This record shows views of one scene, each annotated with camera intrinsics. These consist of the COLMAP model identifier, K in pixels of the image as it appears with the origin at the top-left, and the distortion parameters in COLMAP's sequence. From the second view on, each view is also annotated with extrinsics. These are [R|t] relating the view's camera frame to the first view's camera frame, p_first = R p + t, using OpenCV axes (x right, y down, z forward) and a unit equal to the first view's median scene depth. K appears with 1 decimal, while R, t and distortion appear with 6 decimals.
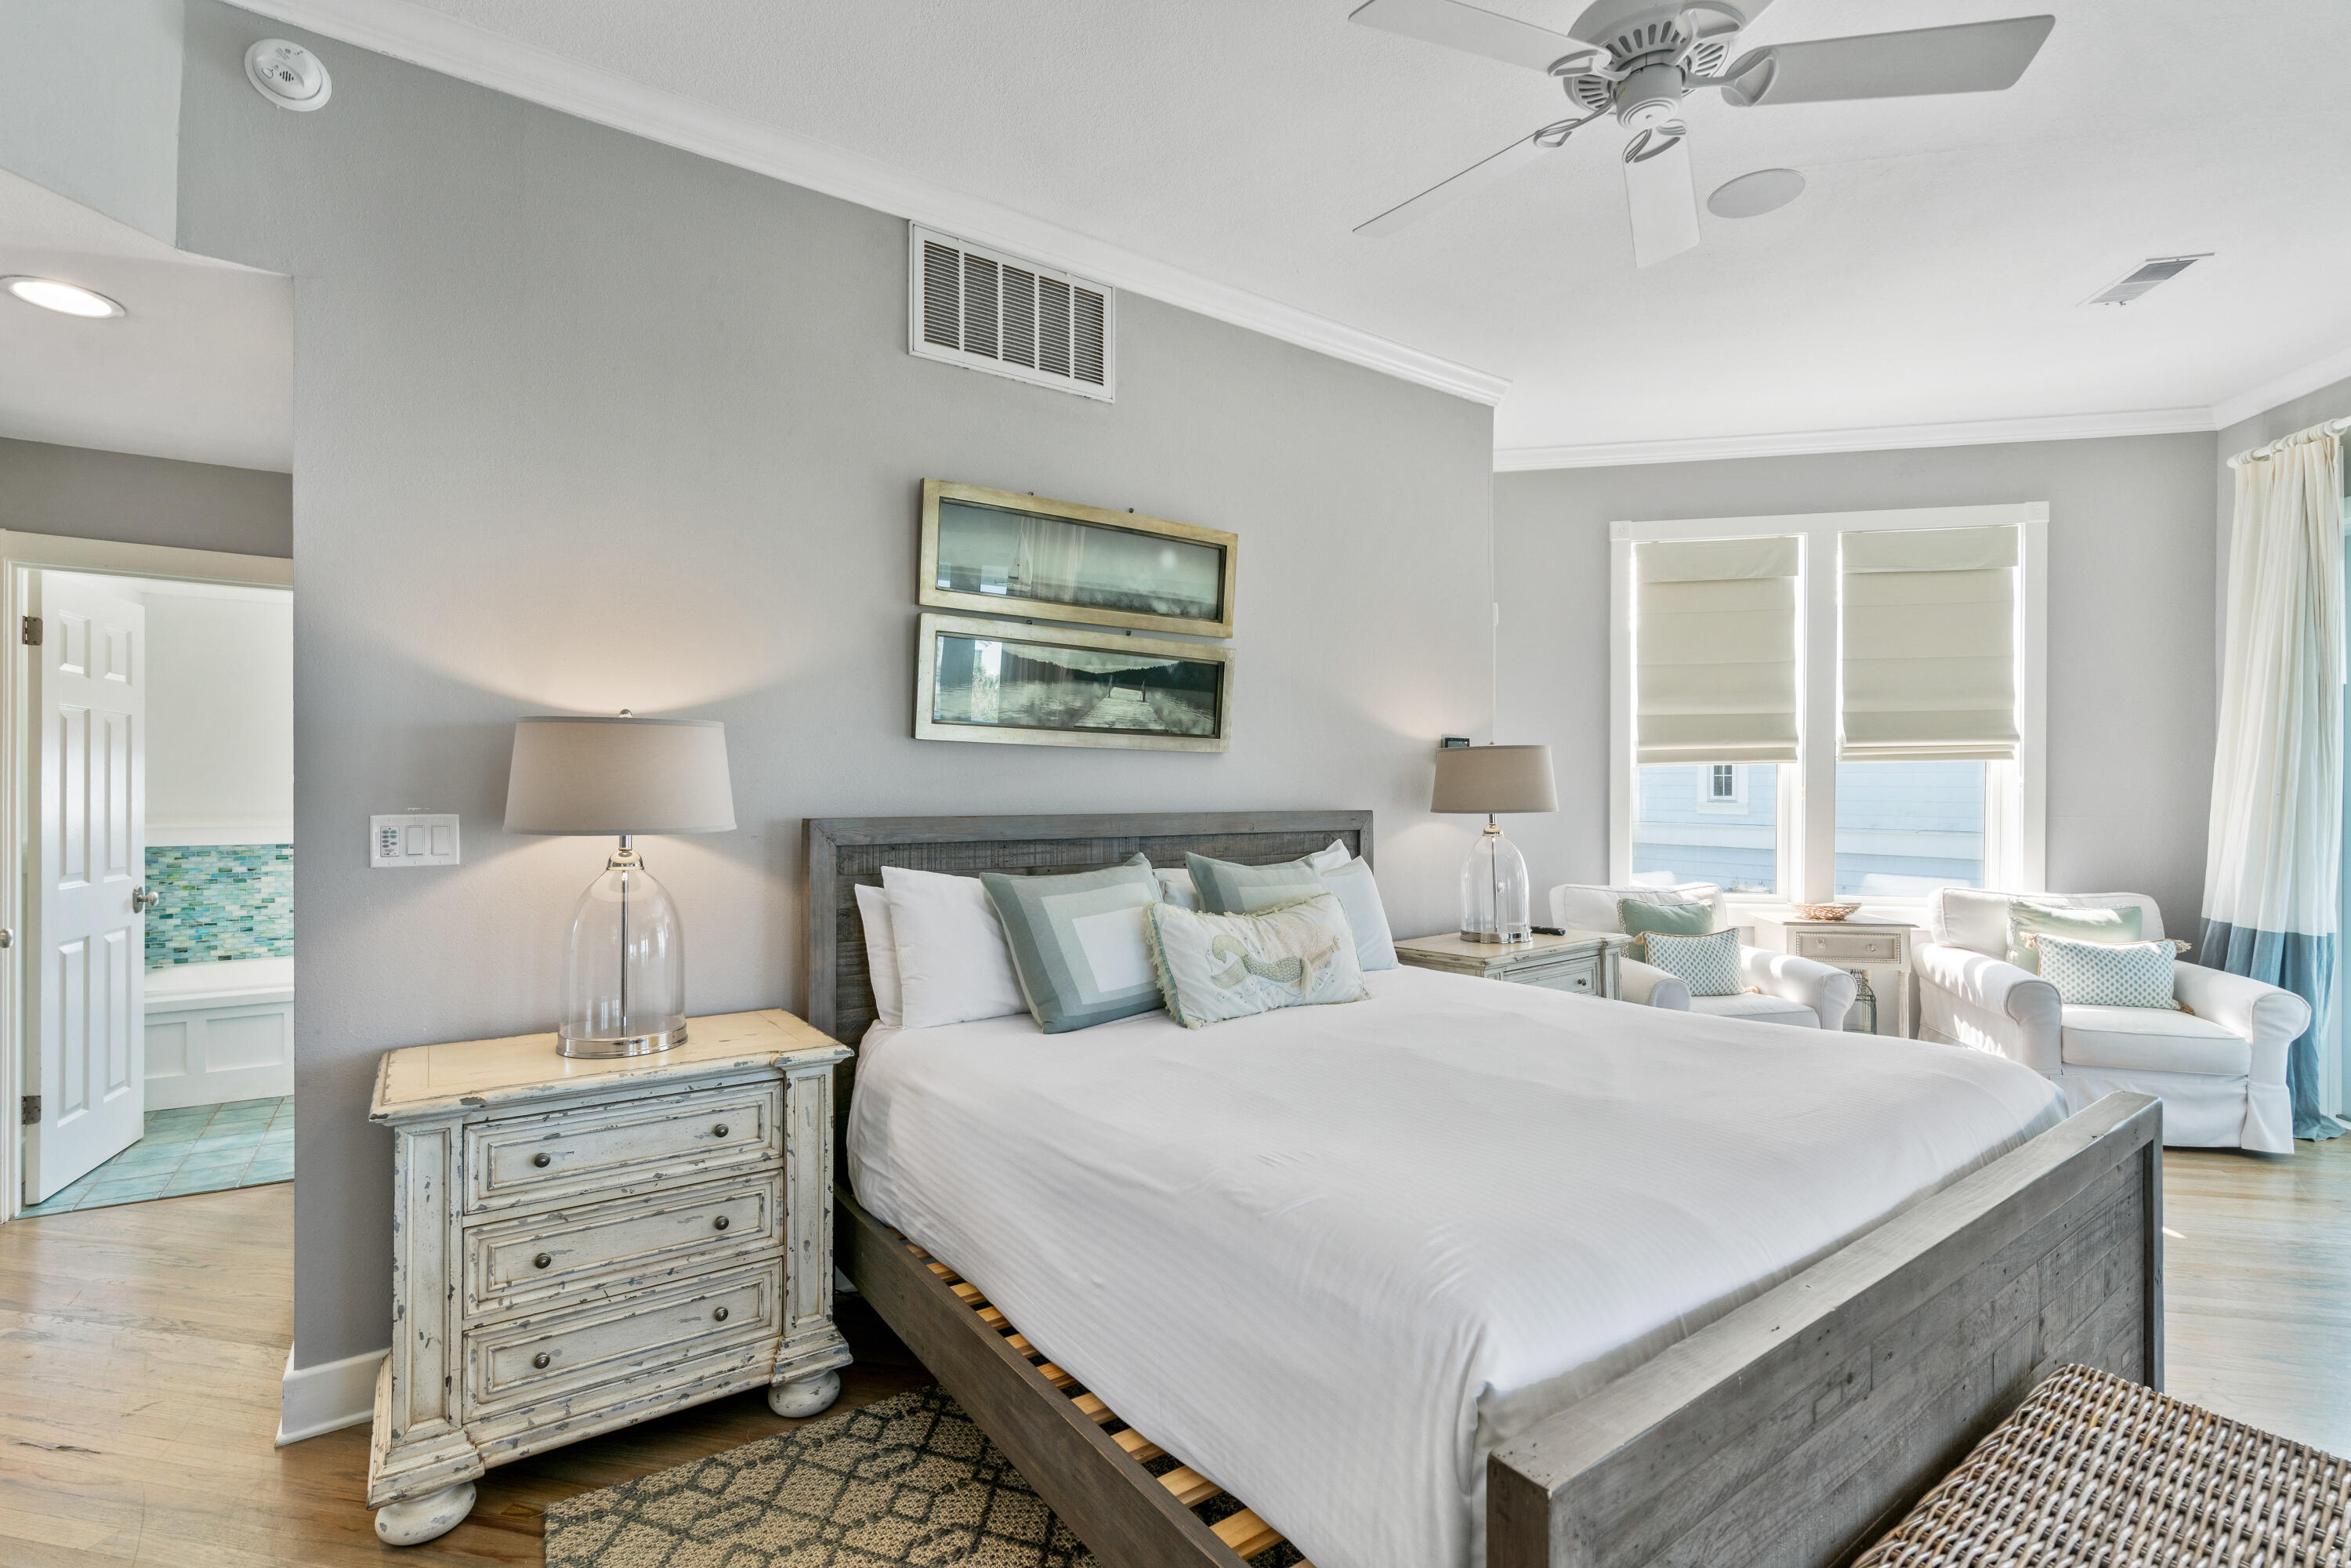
lens RADIAL K [[1071.9, 0, 1162.7], [0, 1071.9, 783.4], [0, 0, 1]] dist [-0.006286, 0.000694]
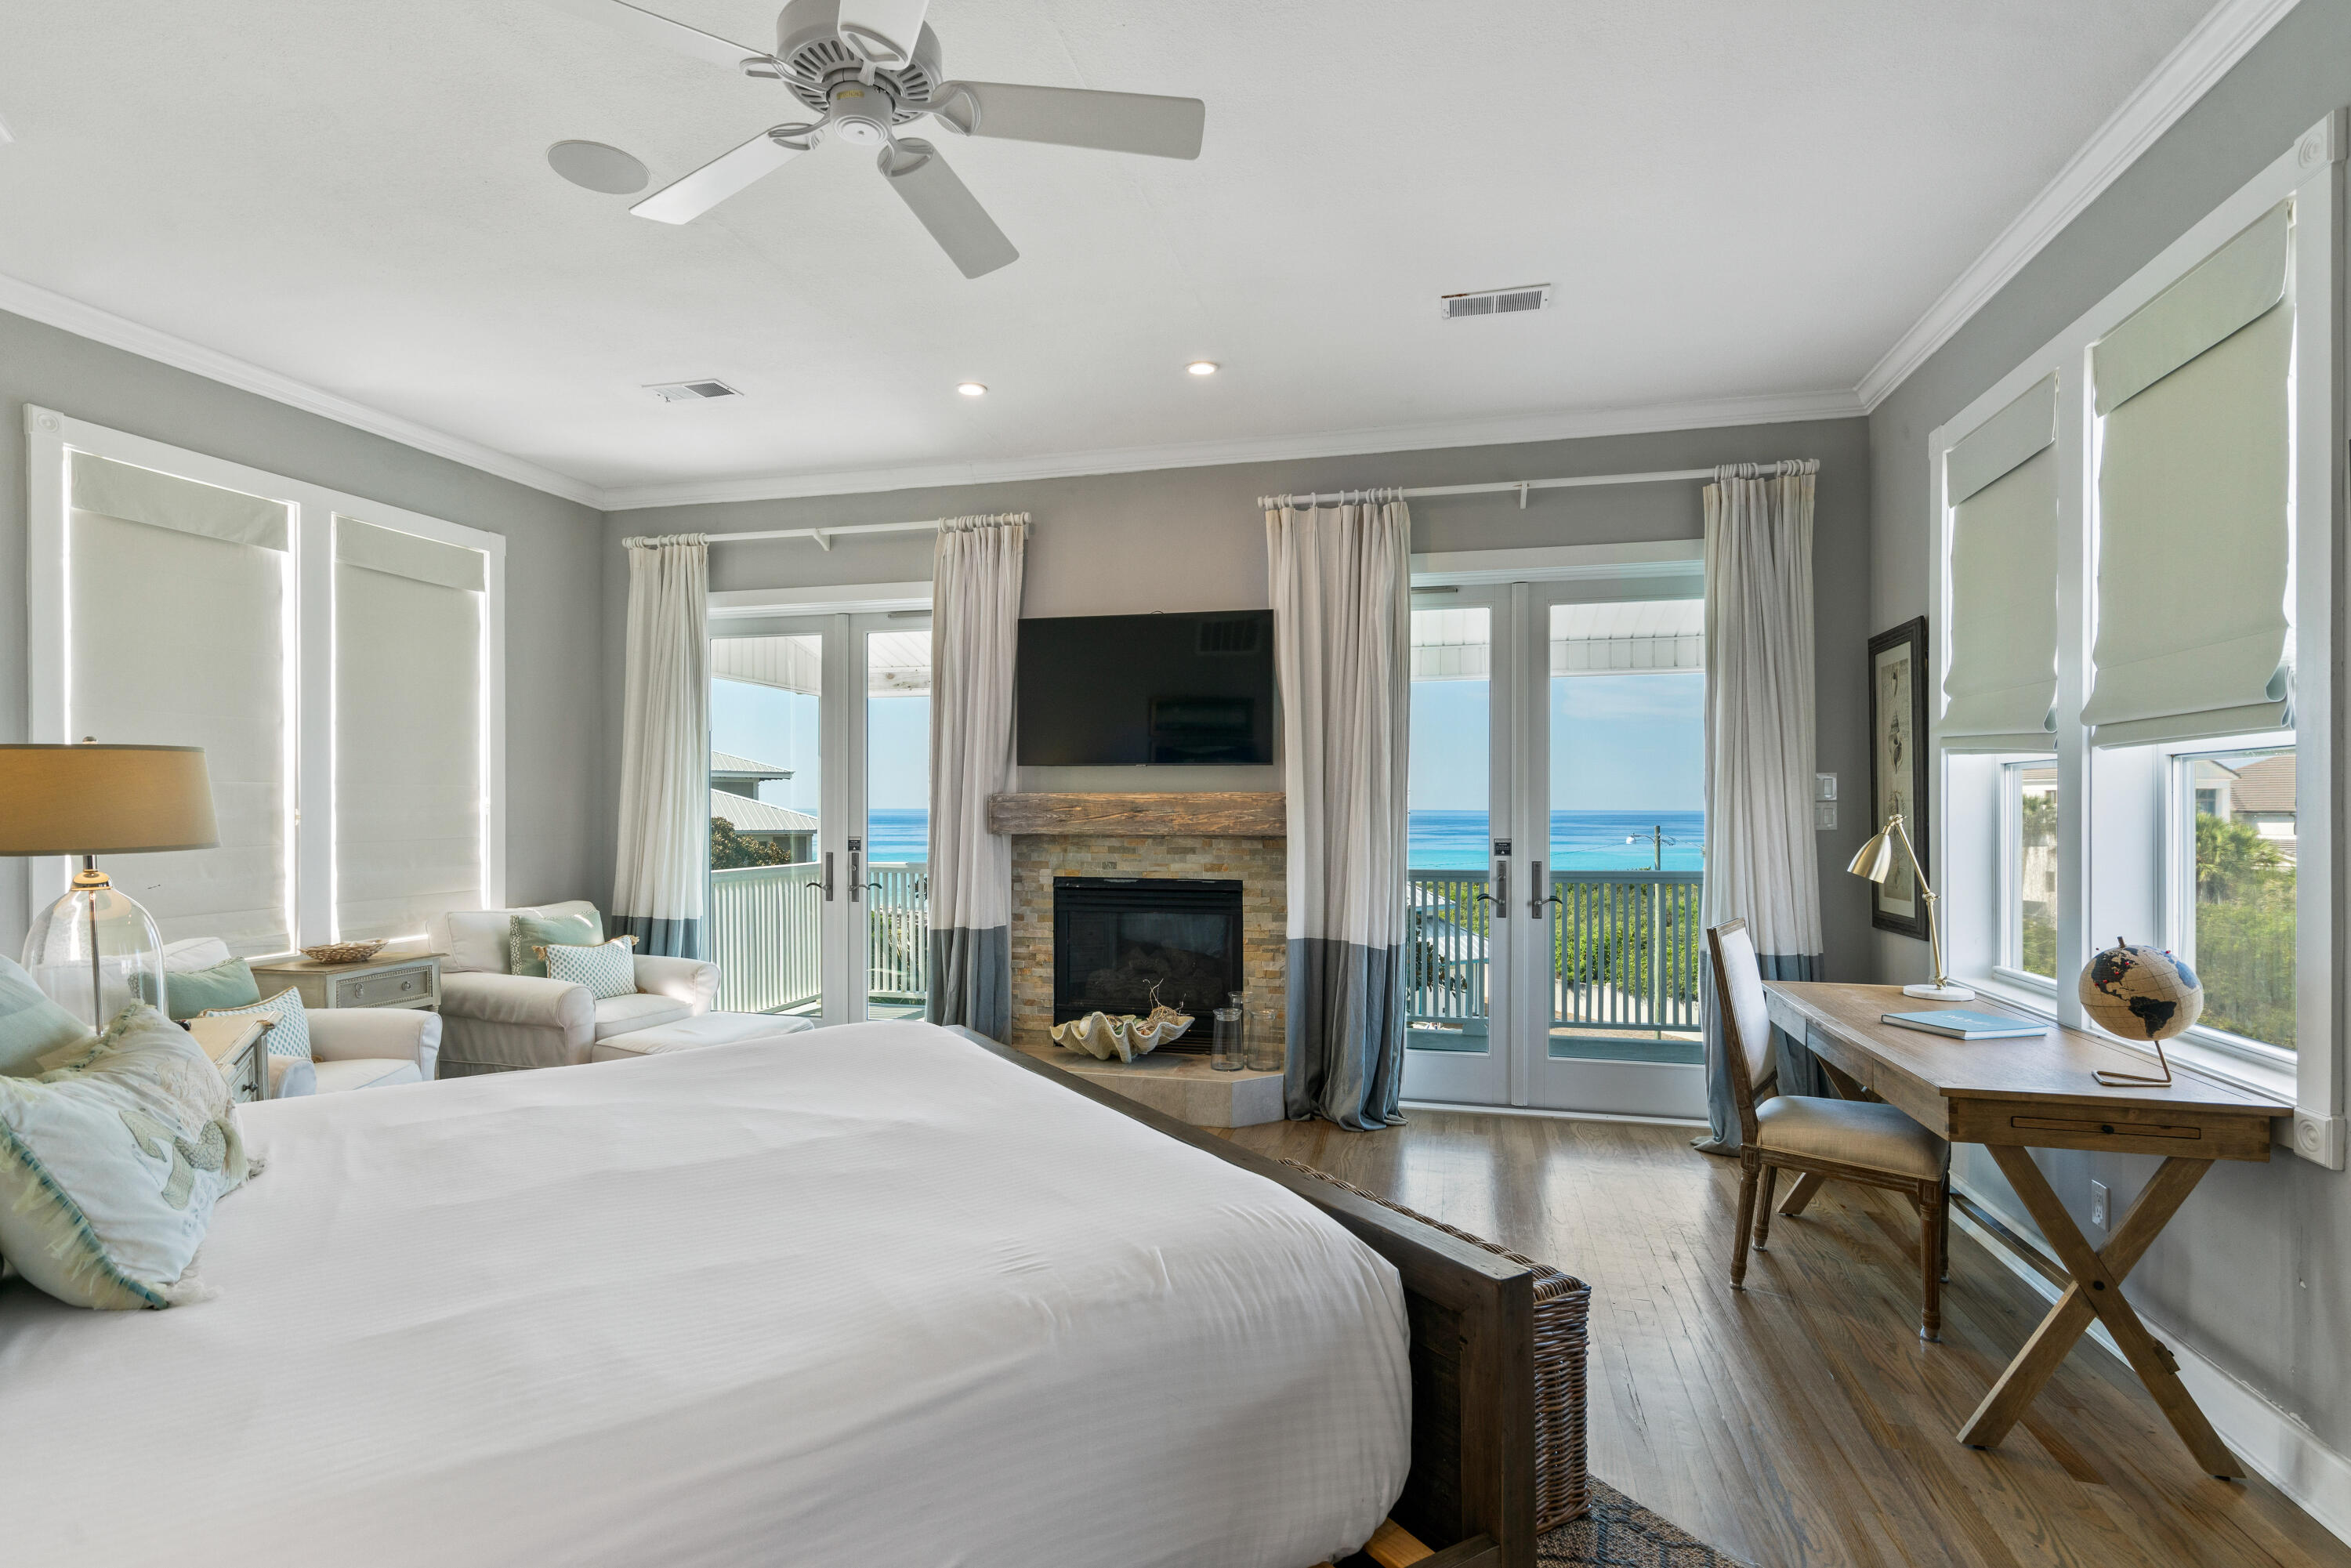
lens RADIAL K [[1142.2, 0, 1163.2], [0, 1142.2, 821.6], [0, 0, 1]] dist [0.000096, 0.000219]
pose [[0.053850, -0.016066, 0.998420, -0.303232], [-0.005627, 0.999850, 0.016392, -0.005196], [-0.998533, -0.006501, 0.053751, 0.333961]]
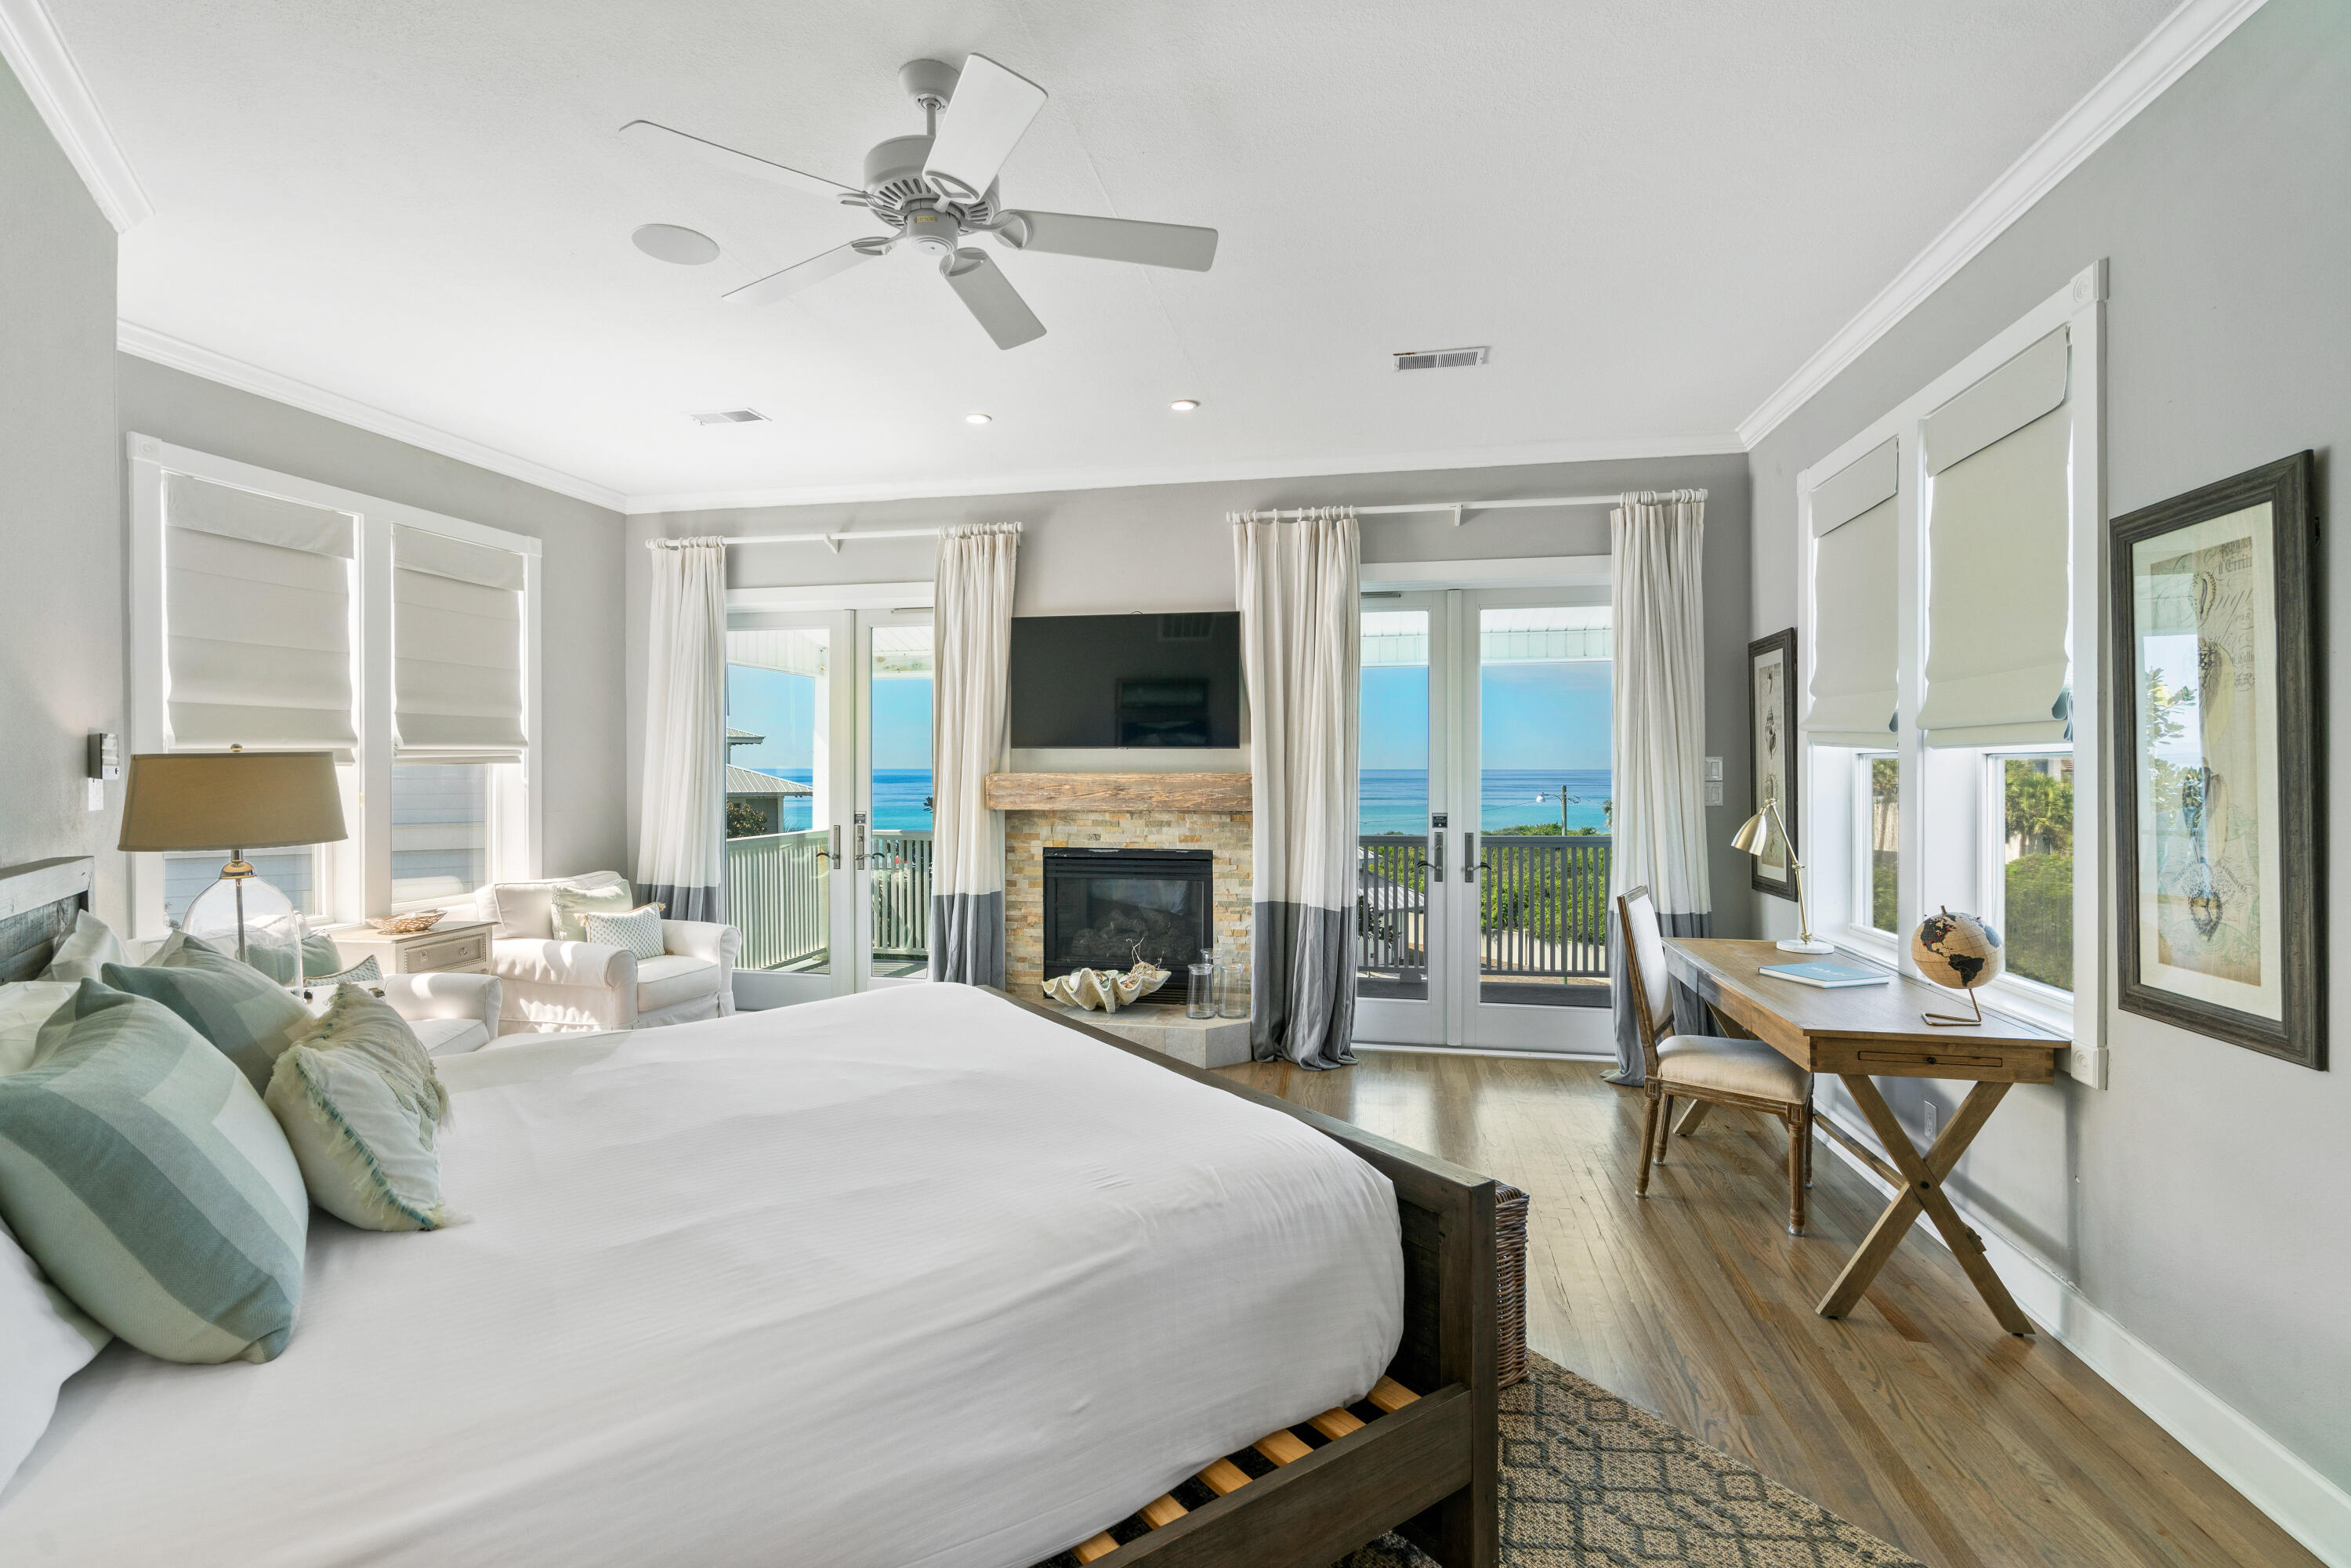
lens RADIAL K [[1071.9, 0, 1162.7], [0, 1071.9, 783.4], [0, 0, 1]] dist [-0.006286, 0.000694]
pose [[0.002967, -0.019241, 0.999810, -0.378376], [-0.004189, 0.999806, 0.019254, -0.029478], [-0.999987, -0.004245, 0.002885, 0.373383]]
